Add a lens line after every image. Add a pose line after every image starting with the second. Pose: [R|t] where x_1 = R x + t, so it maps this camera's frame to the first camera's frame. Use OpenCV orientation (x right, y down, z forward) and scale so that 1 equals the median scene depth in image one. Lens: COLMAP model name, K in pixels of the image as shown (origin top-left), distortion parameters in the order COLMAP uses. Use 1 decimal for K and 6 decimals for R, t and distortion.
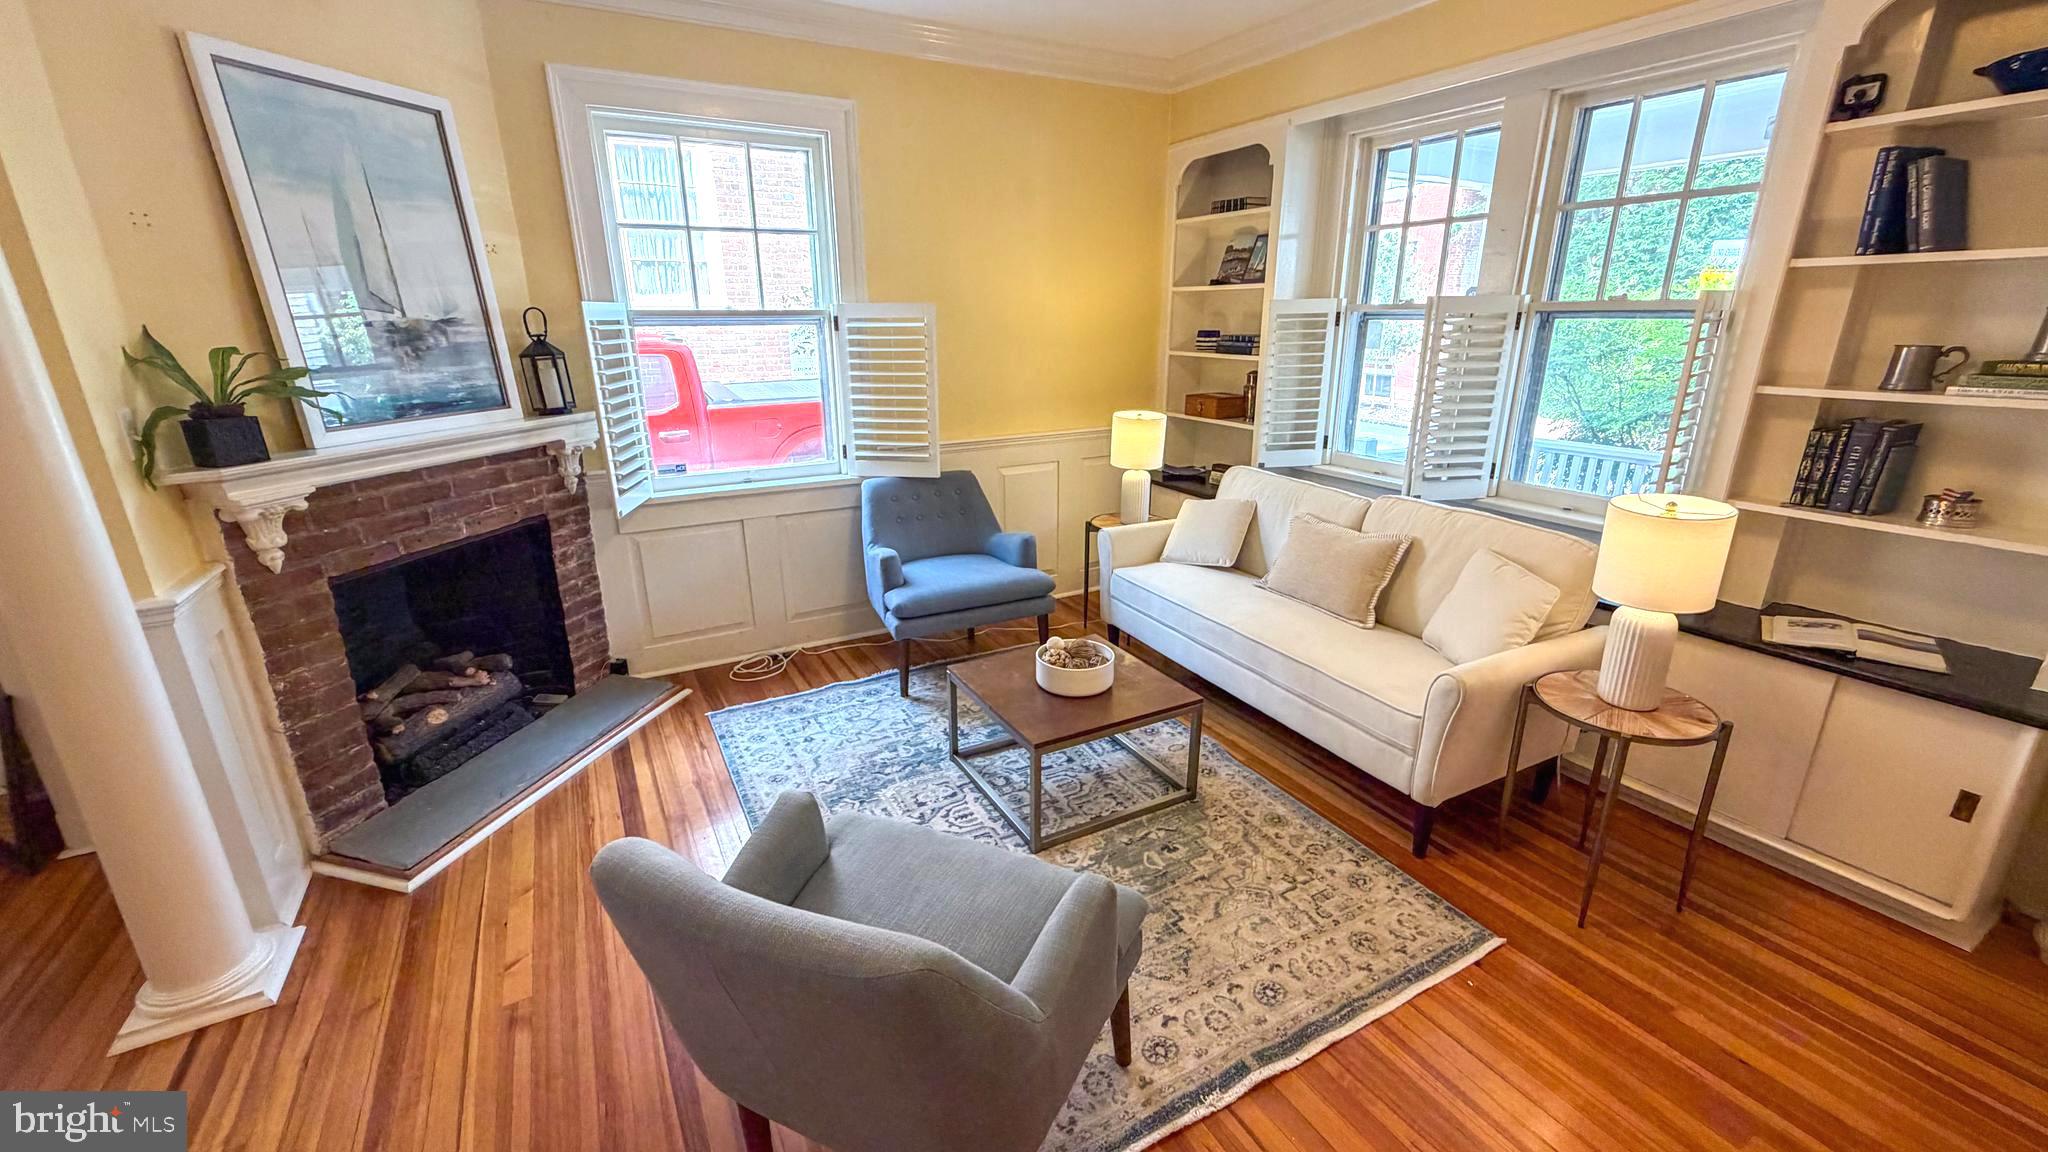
lens RADIAL K [[813.7, 0, 1017.5], [0, 813.7, 575.7], [0, 0, 1]] dist [0.001190, 0.000129]
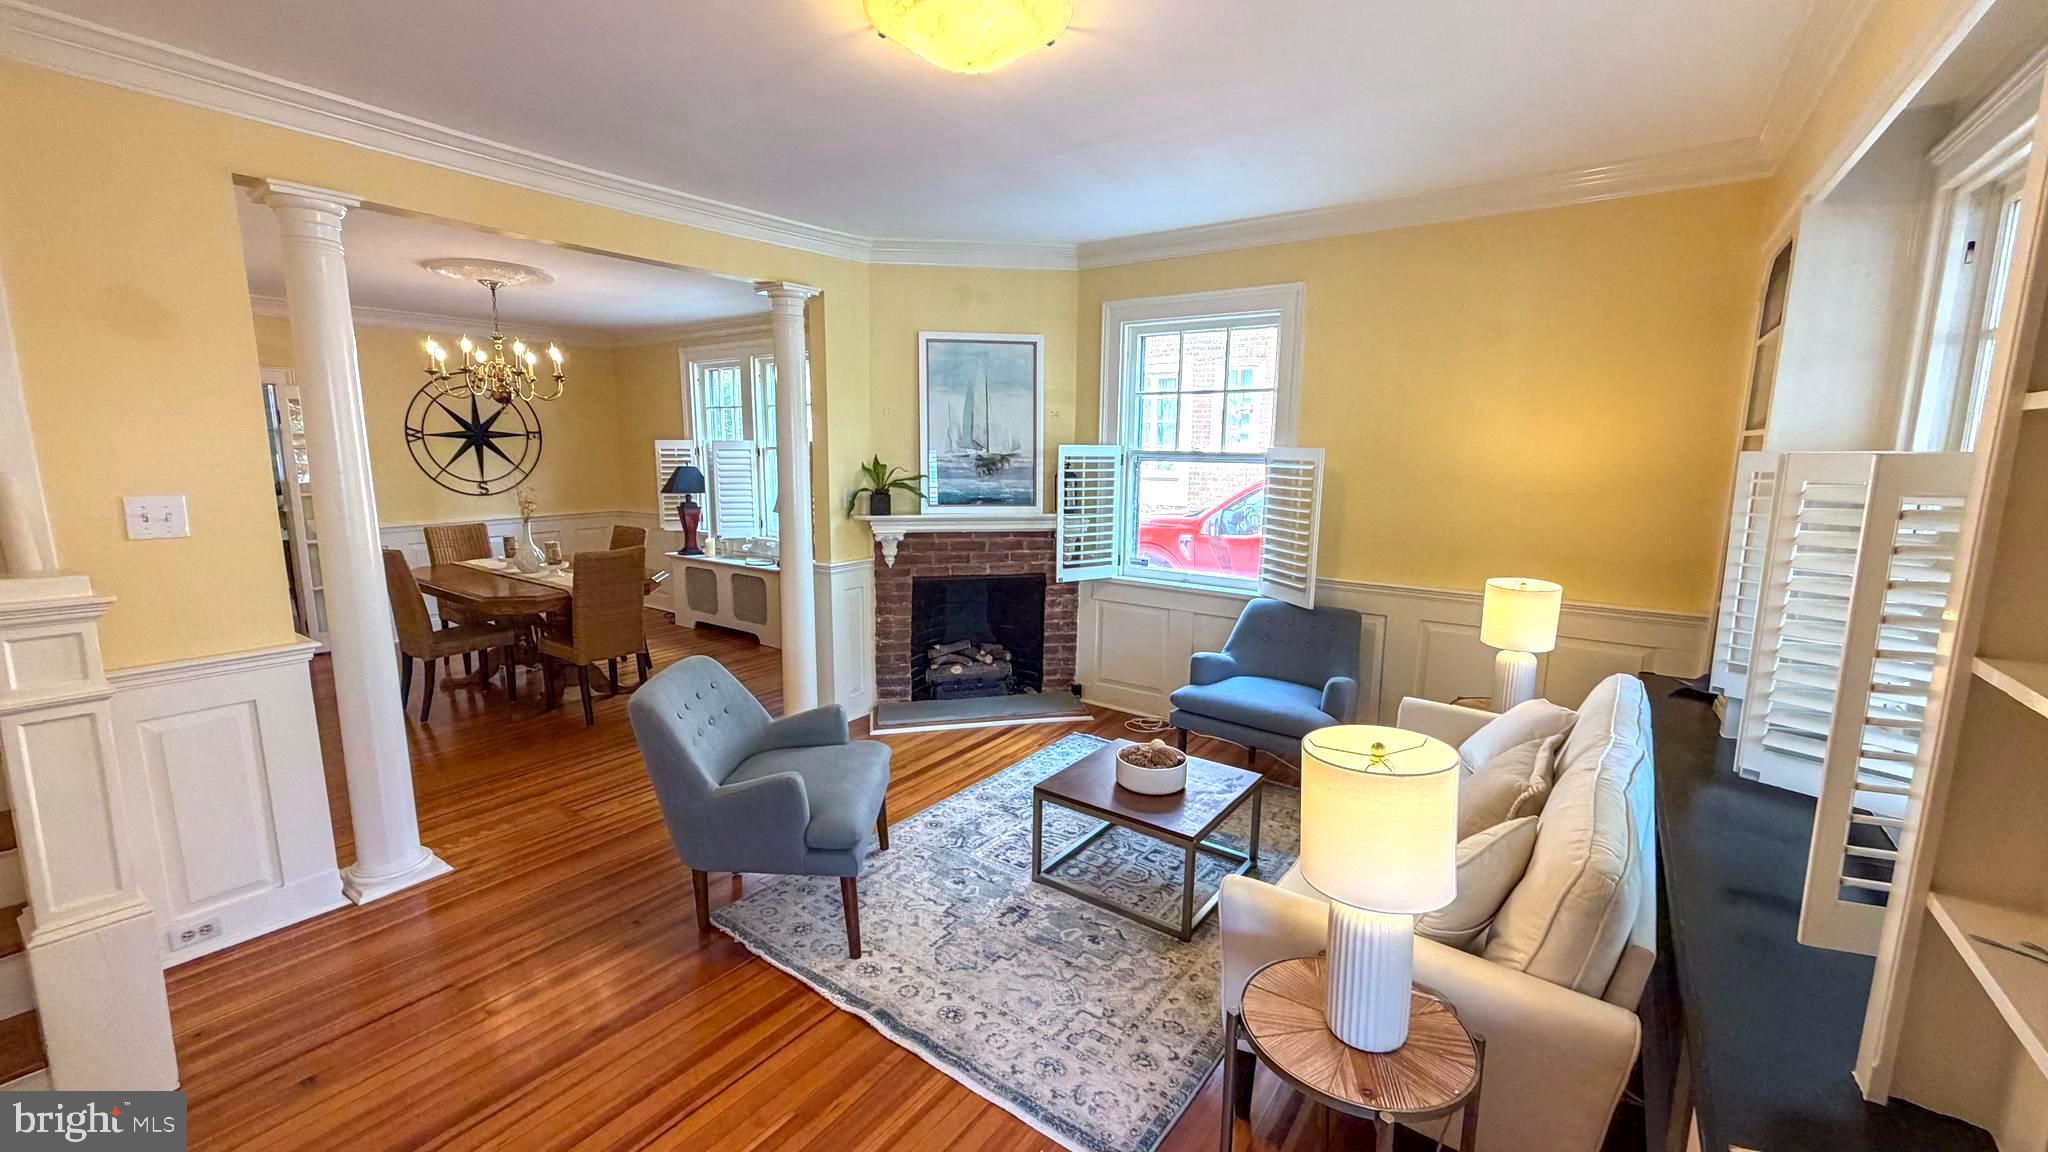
lens RADIAL K [[813.7, 0, 1015.4], [0, 813.7, 576.8], [0, 0, 1]] dist [0.001190, 0.000129]
pose [[0.427476, 0.157782, -0.890151, 0.955102], [-0.290479, 0.956410, 0.030031, -0.119311], [0.856088, 0.245733, 0.454675, 0.277298]]
